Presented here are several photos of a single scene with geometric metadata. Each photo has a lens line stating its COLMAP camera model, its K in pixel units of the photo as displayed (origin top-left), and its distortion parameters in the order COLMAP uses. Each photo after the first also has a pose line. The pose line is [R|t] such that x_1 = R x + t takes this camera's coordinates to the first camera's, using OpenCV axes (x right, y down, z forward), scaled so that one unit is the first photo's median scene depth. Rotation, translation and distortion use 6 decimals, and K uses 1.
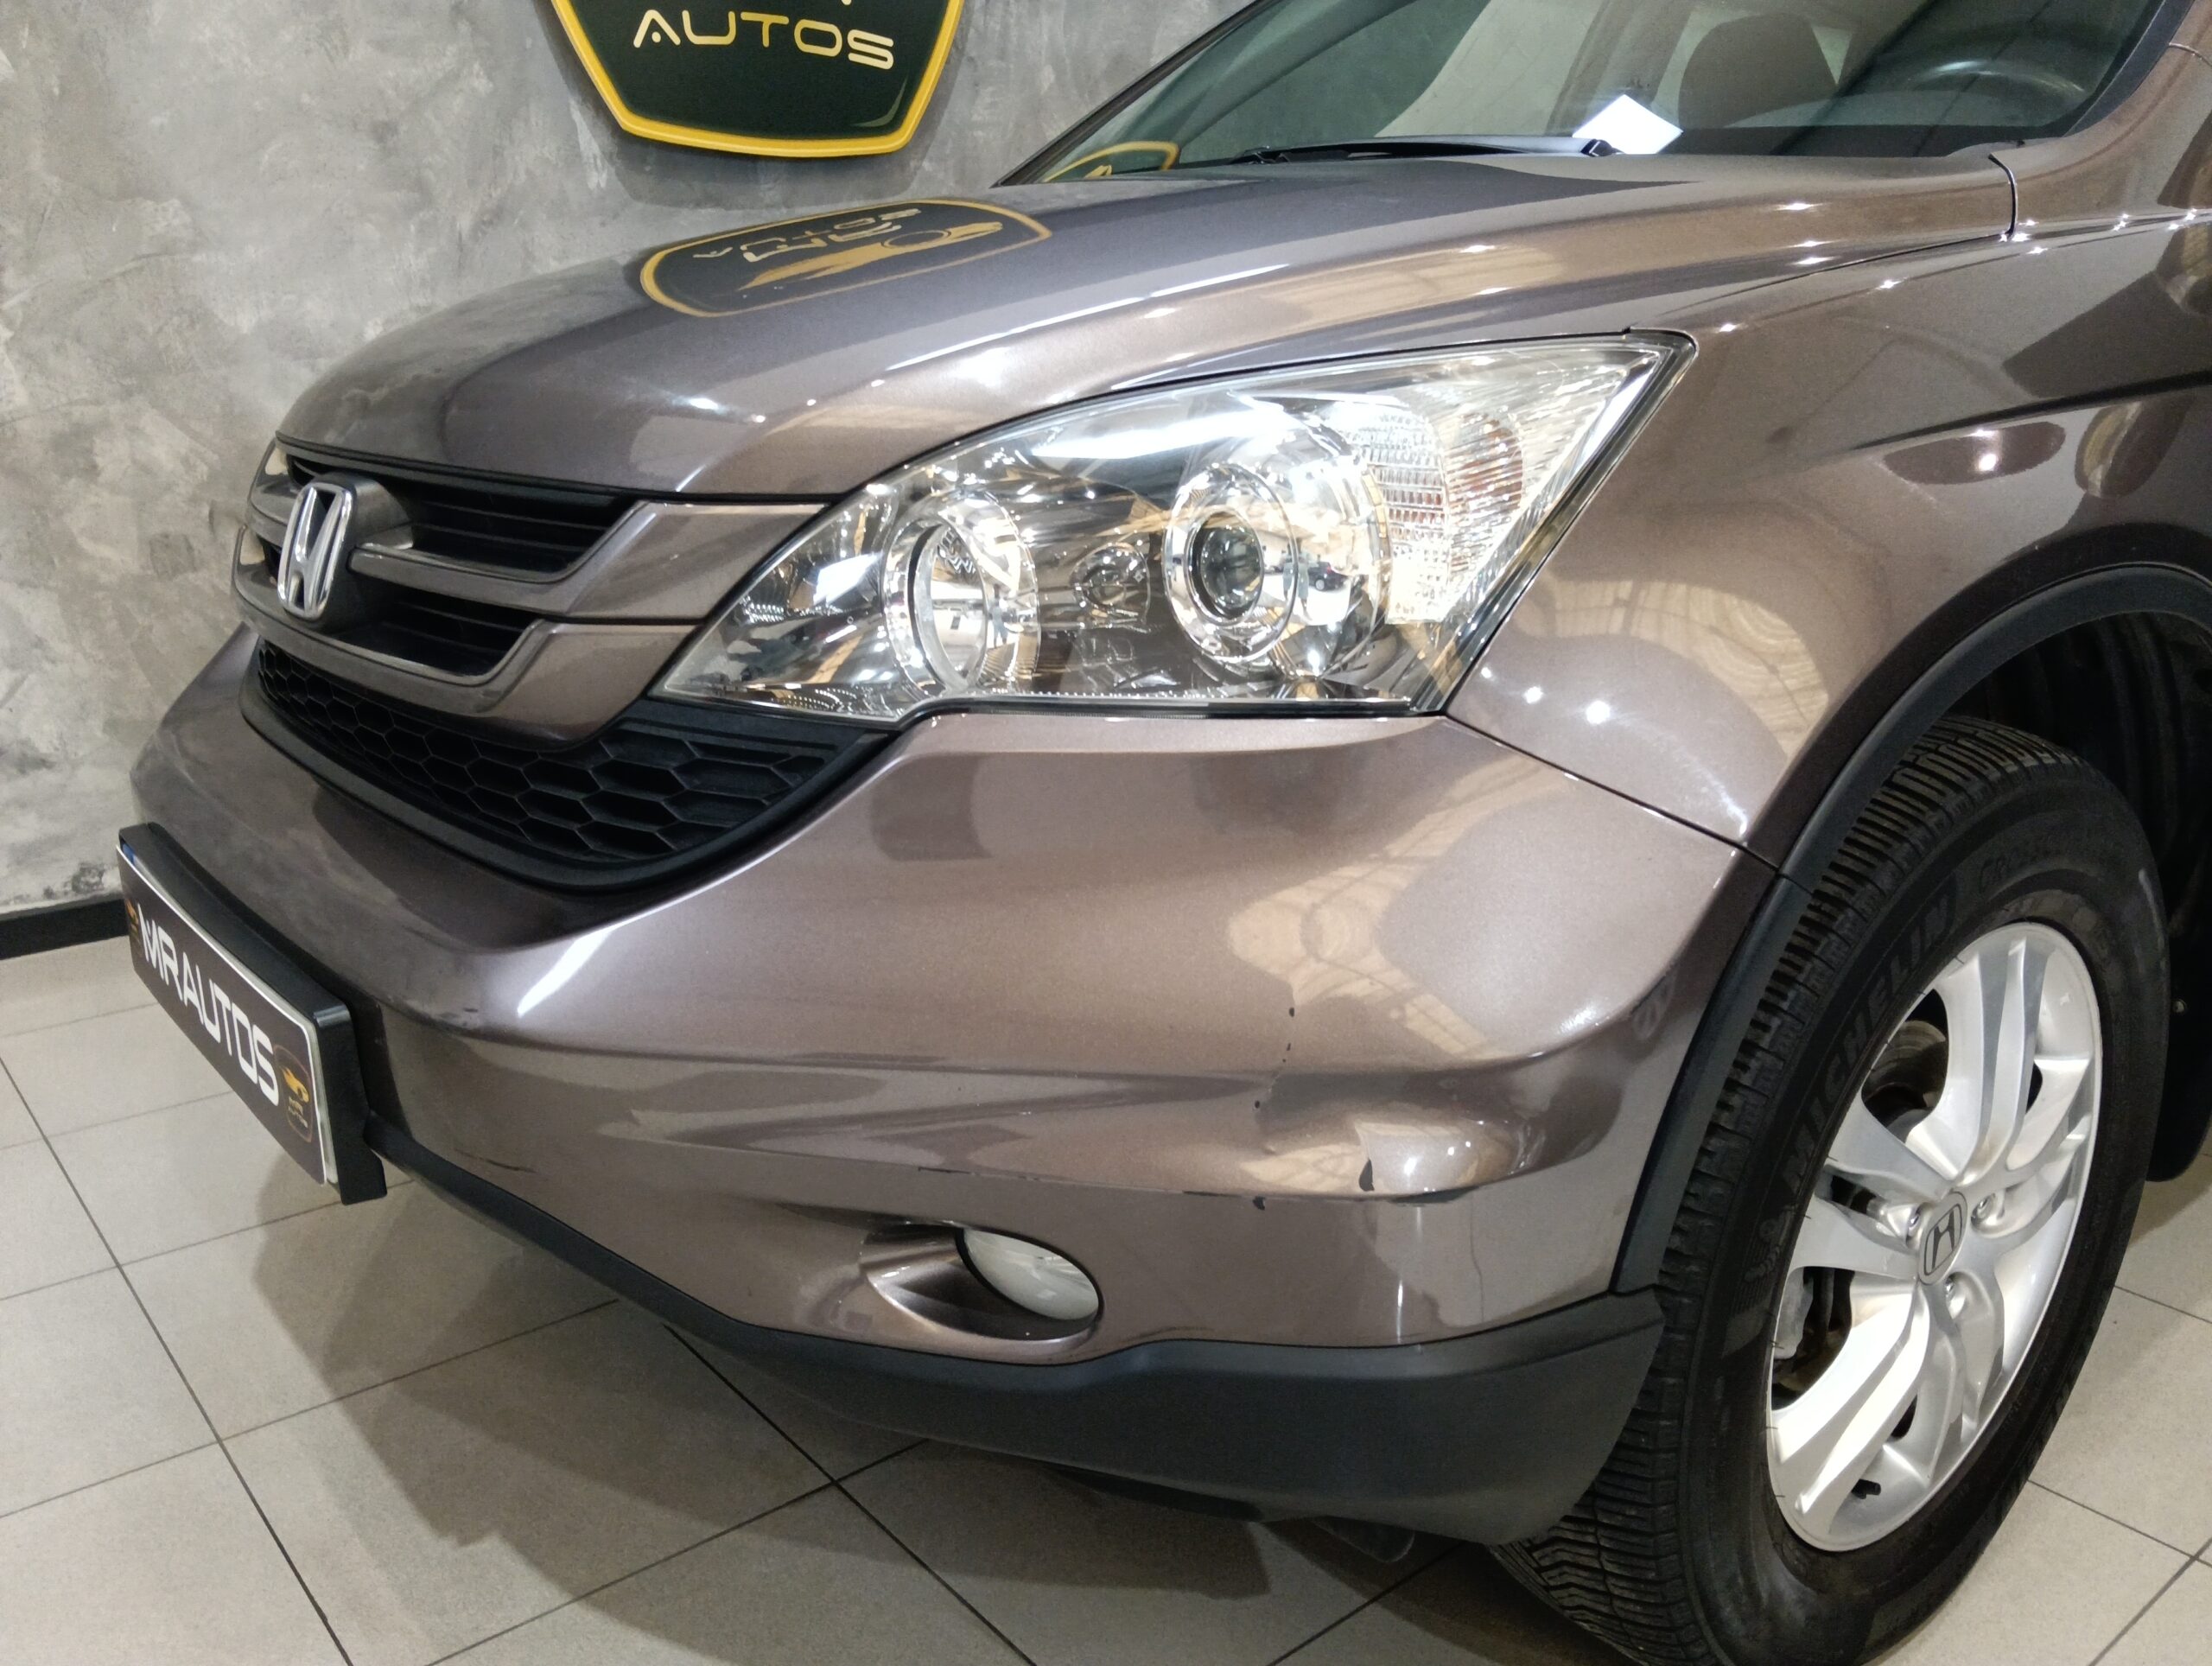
lens RADIAL K [[1816.1, 0, 1106.0], [0, 1816.1, 833.0], [0, 0, 1]] dist [-0.006175, -0.012500]
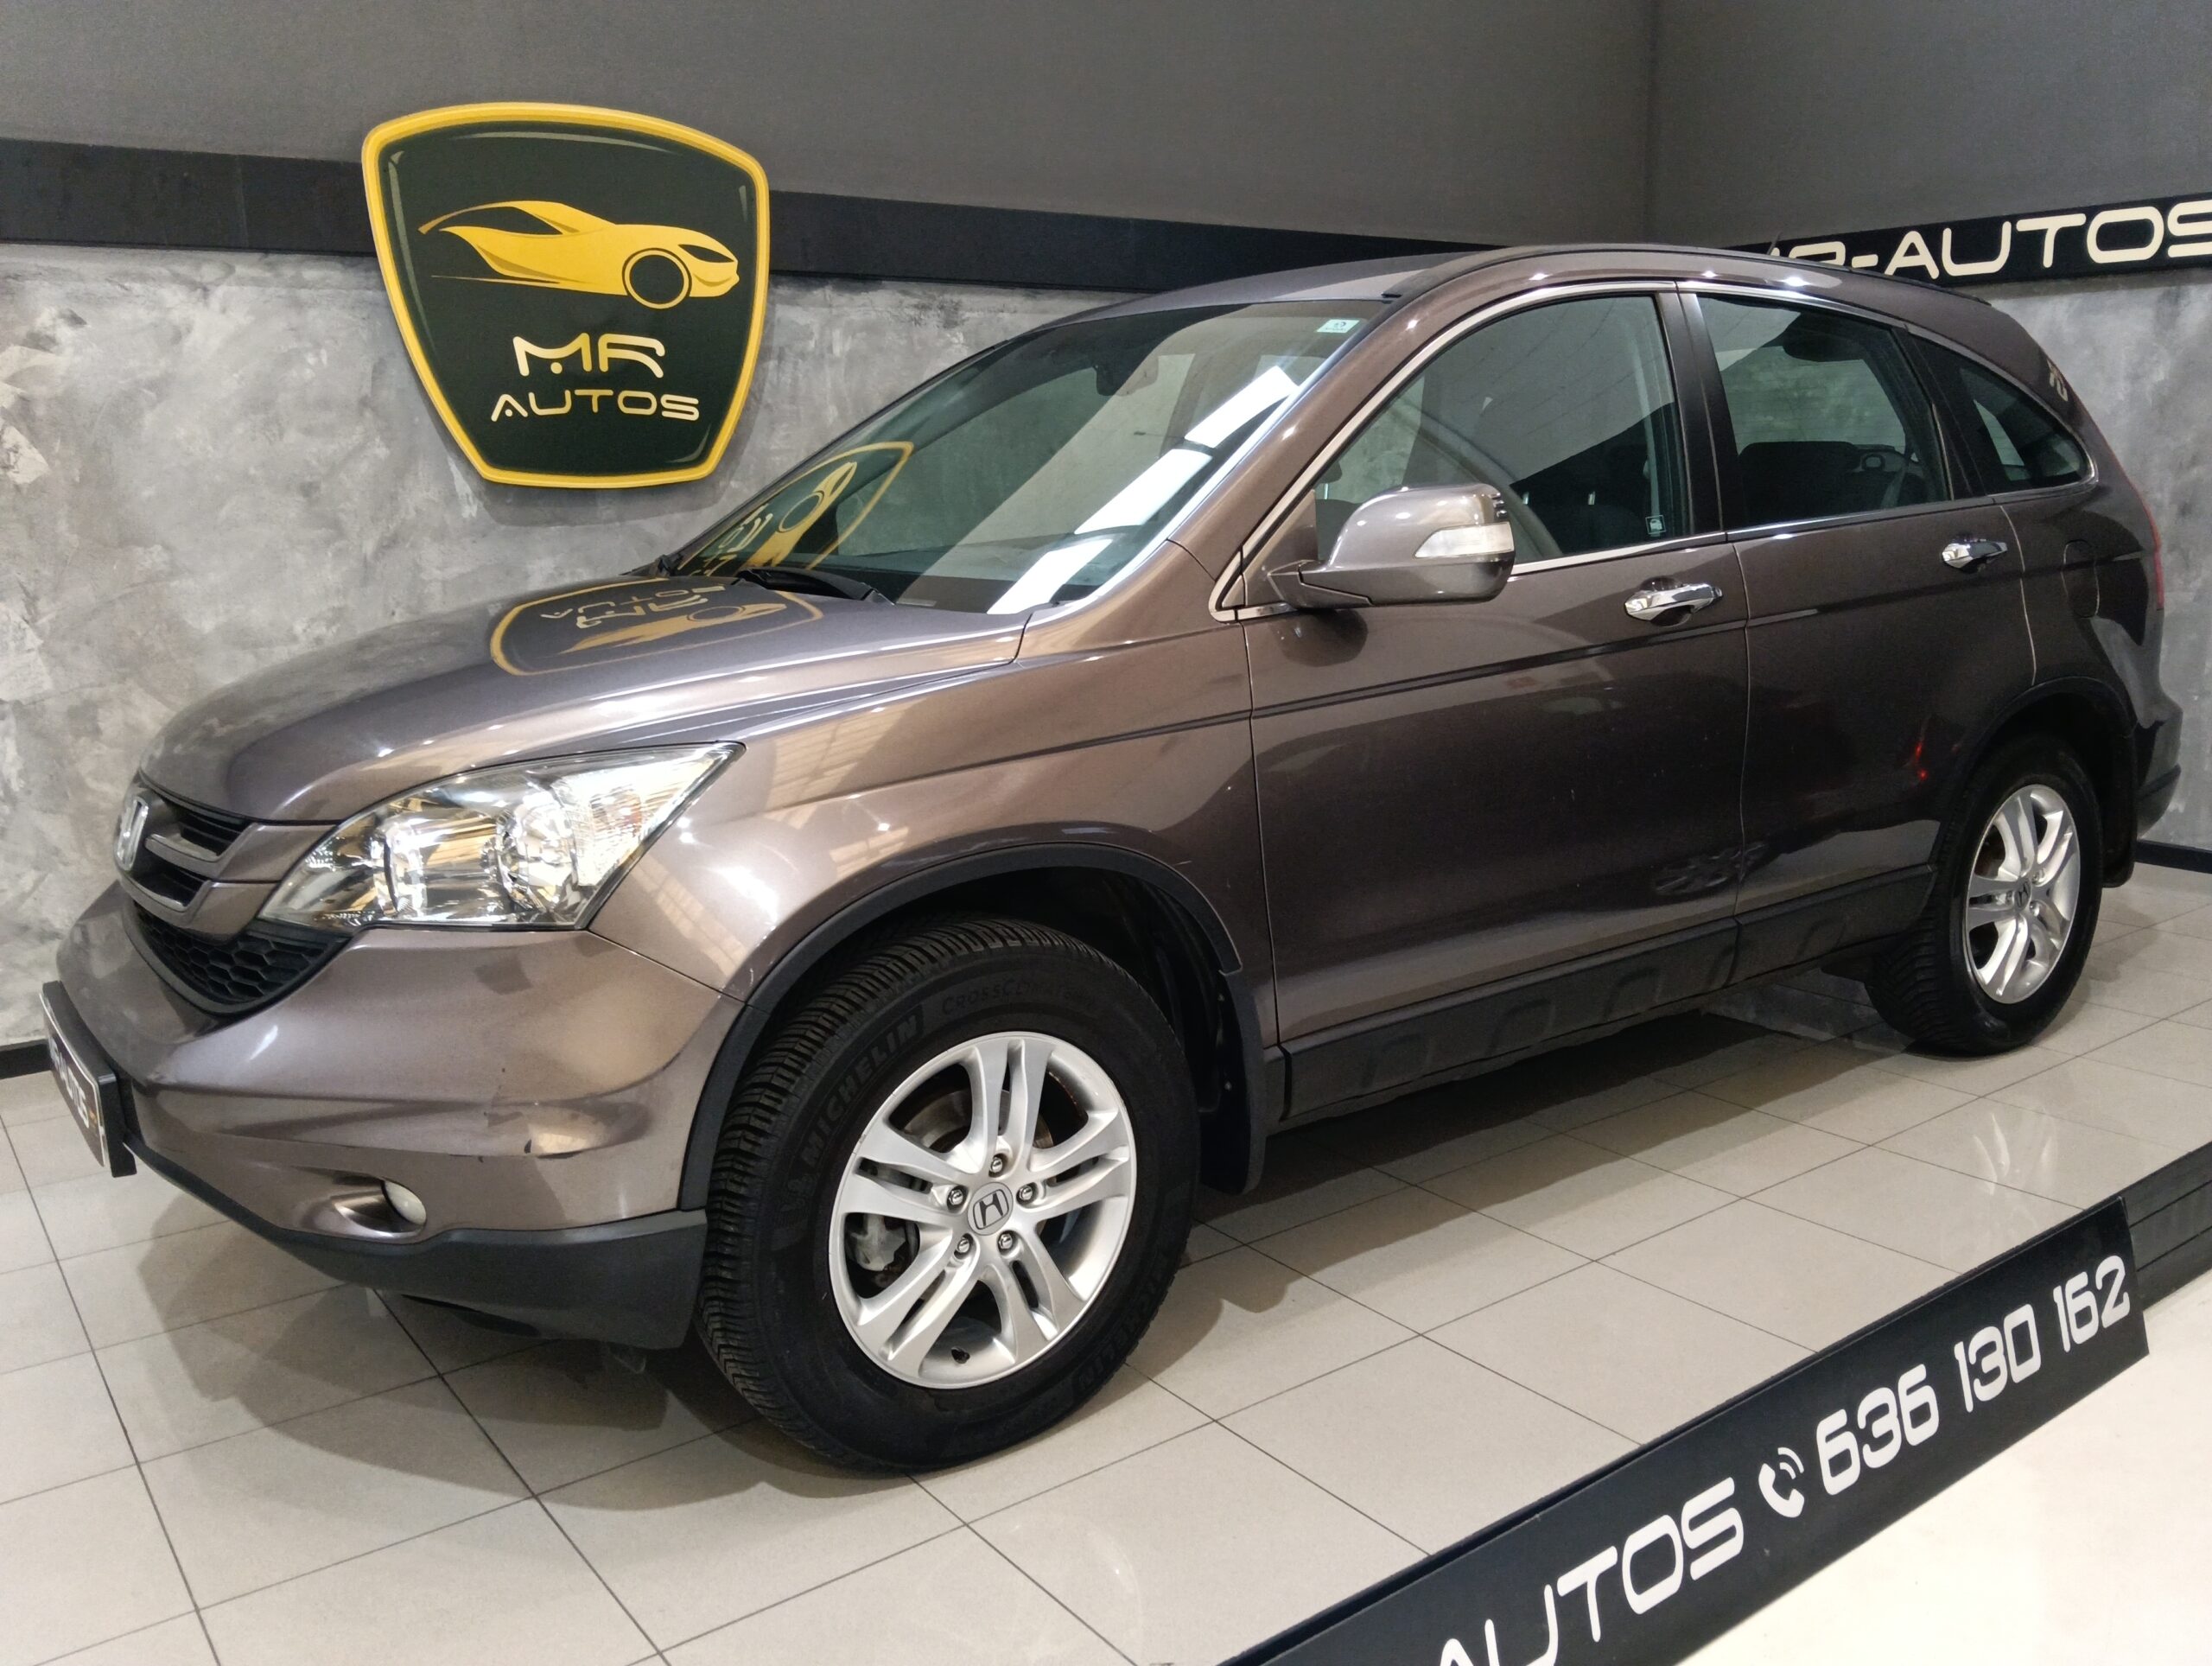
lens RADIAL K [[1822.7, 0, 1110.0], [0, 1822.7, 855.2], [0, 0, 1]] dist [0.023606, -0.071496]
pose [[0.998450, -0.003826, -0.055528, 0.317420], [-0.000129, 0.997473, -0.071040, -0.000403], [0.055660, 0.070937, 0.995927, -0.382024]]
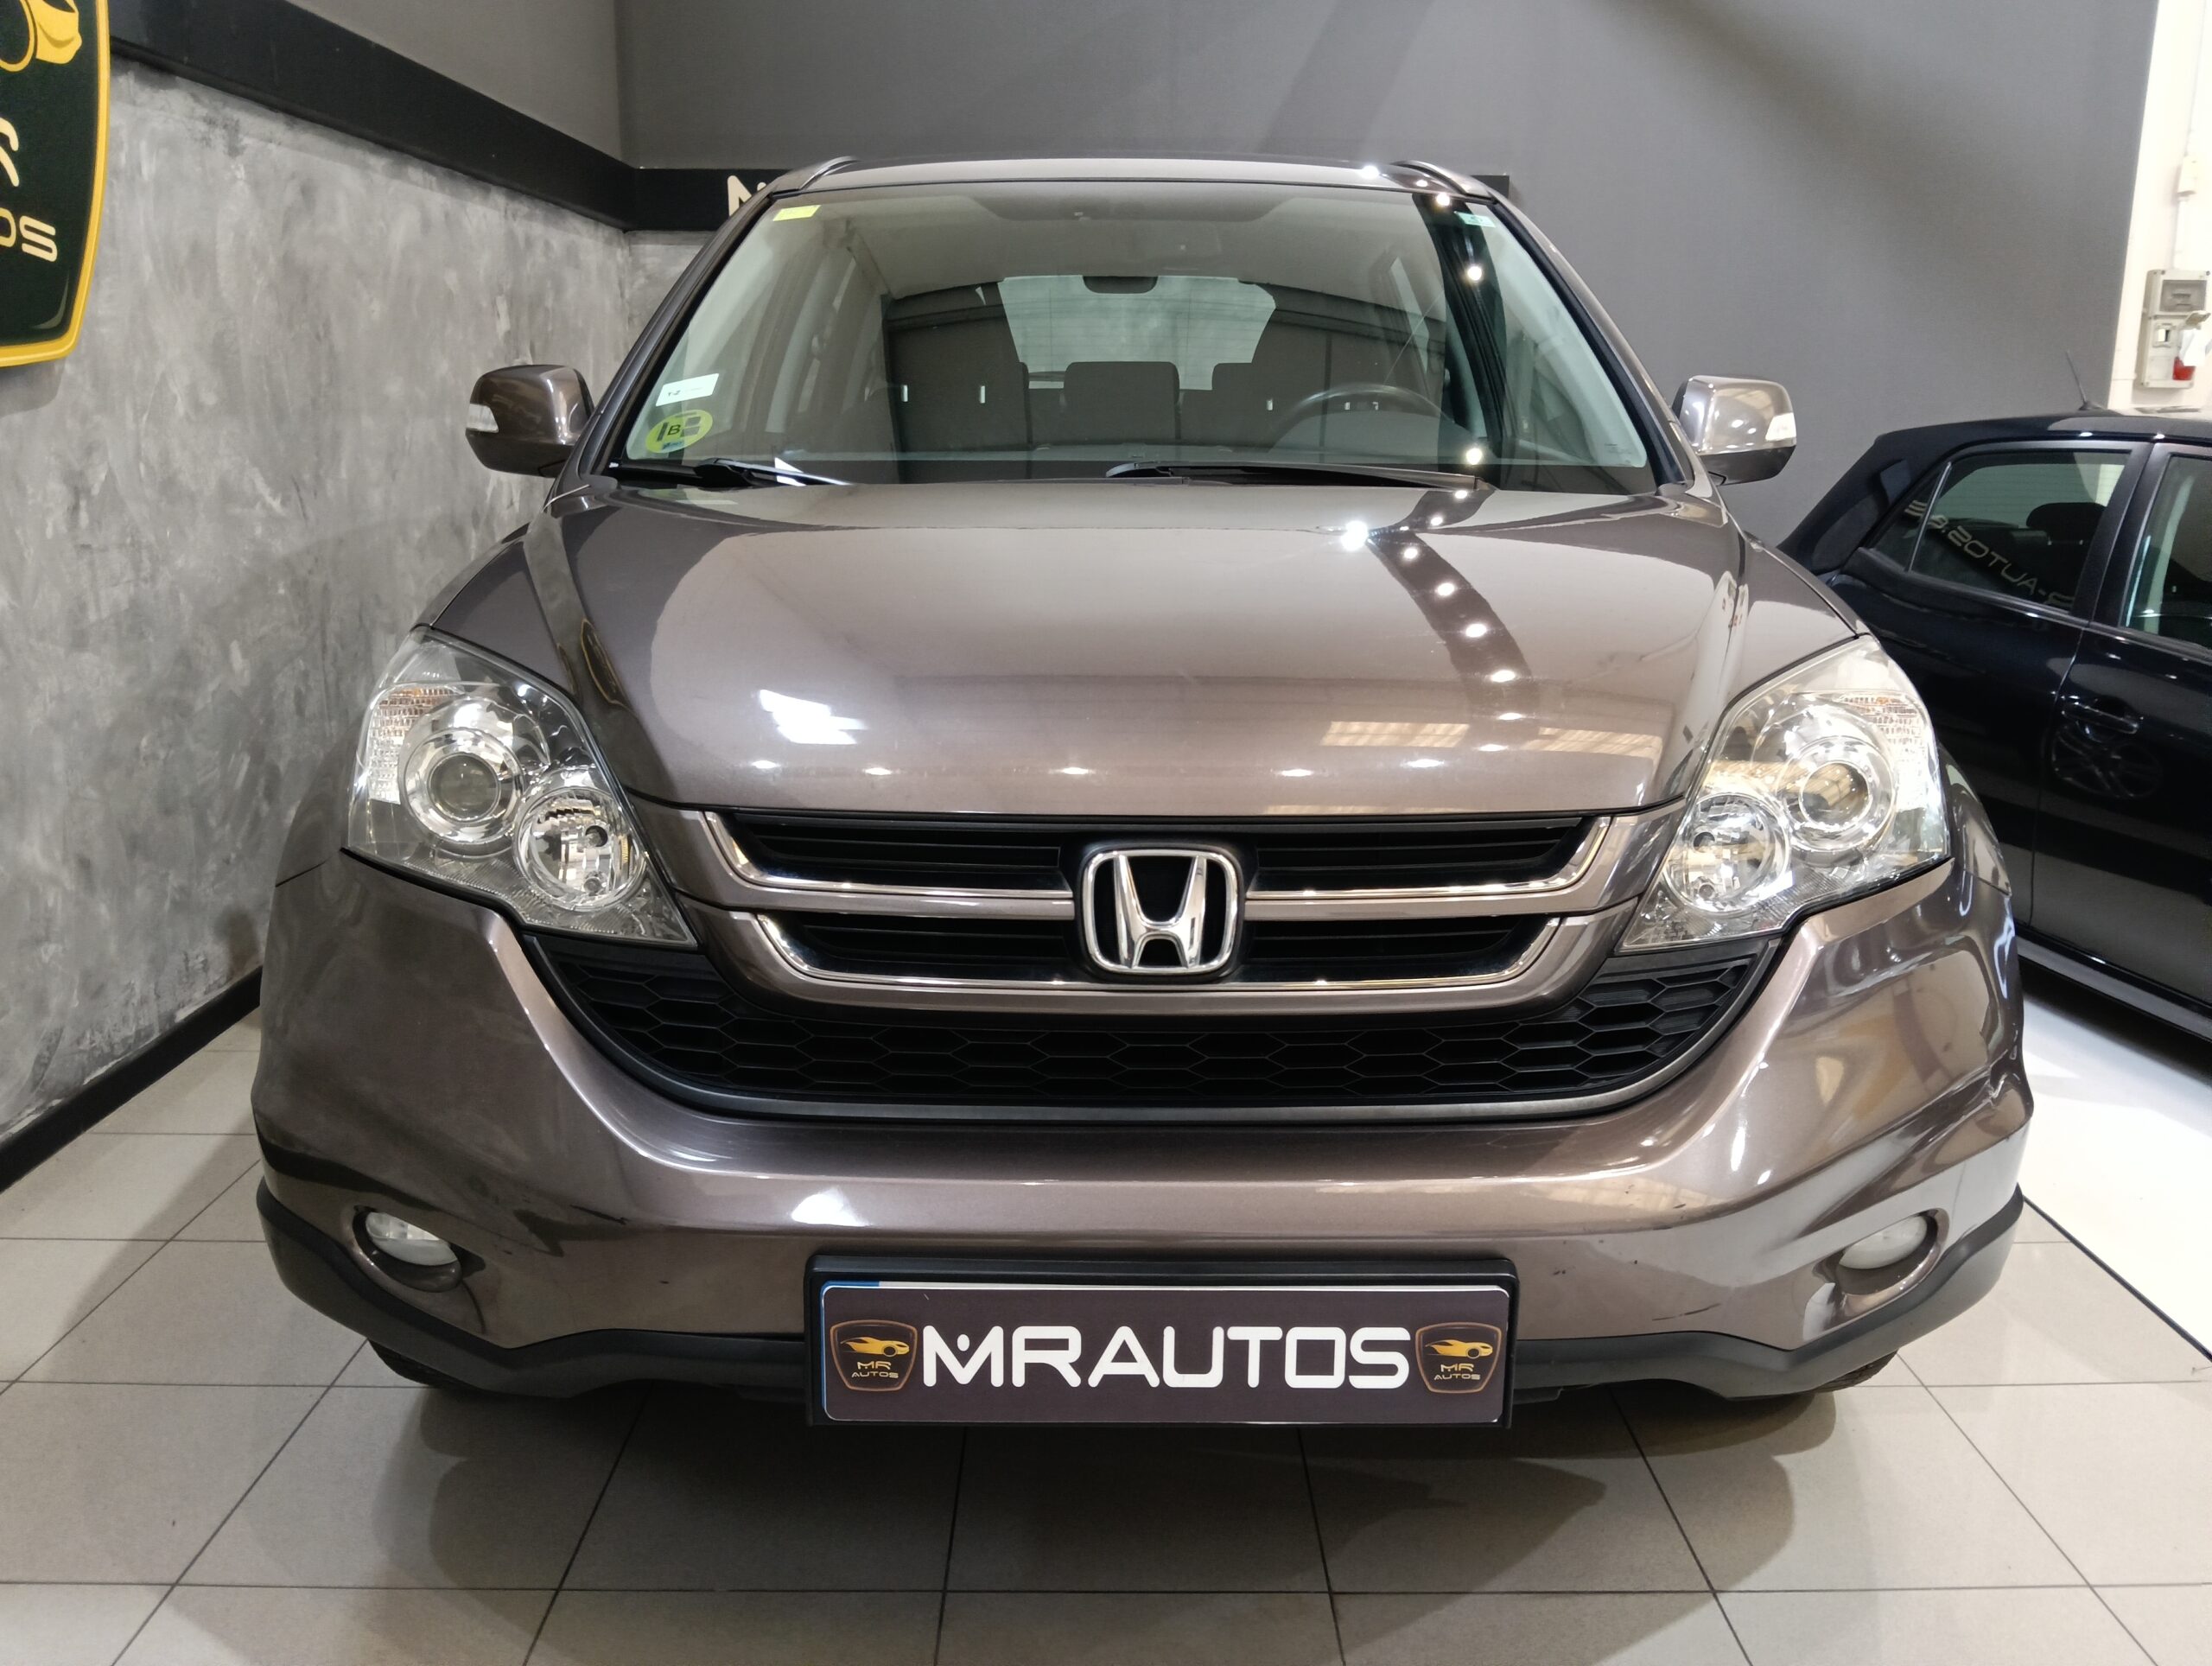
lens RADIAL K [[1822.7, 0, 1110.0], [0, 1822.7, 855.2], [0, 0, 1]] dist [0.023606, -0.071496]
pose [[0.626318, -0.179506, 0.758620, -0.599610], [0.209065, 0.976158, 0.058375, -0.121908], [-0.751011, 0.122040, 0.648914, 0.150960]]
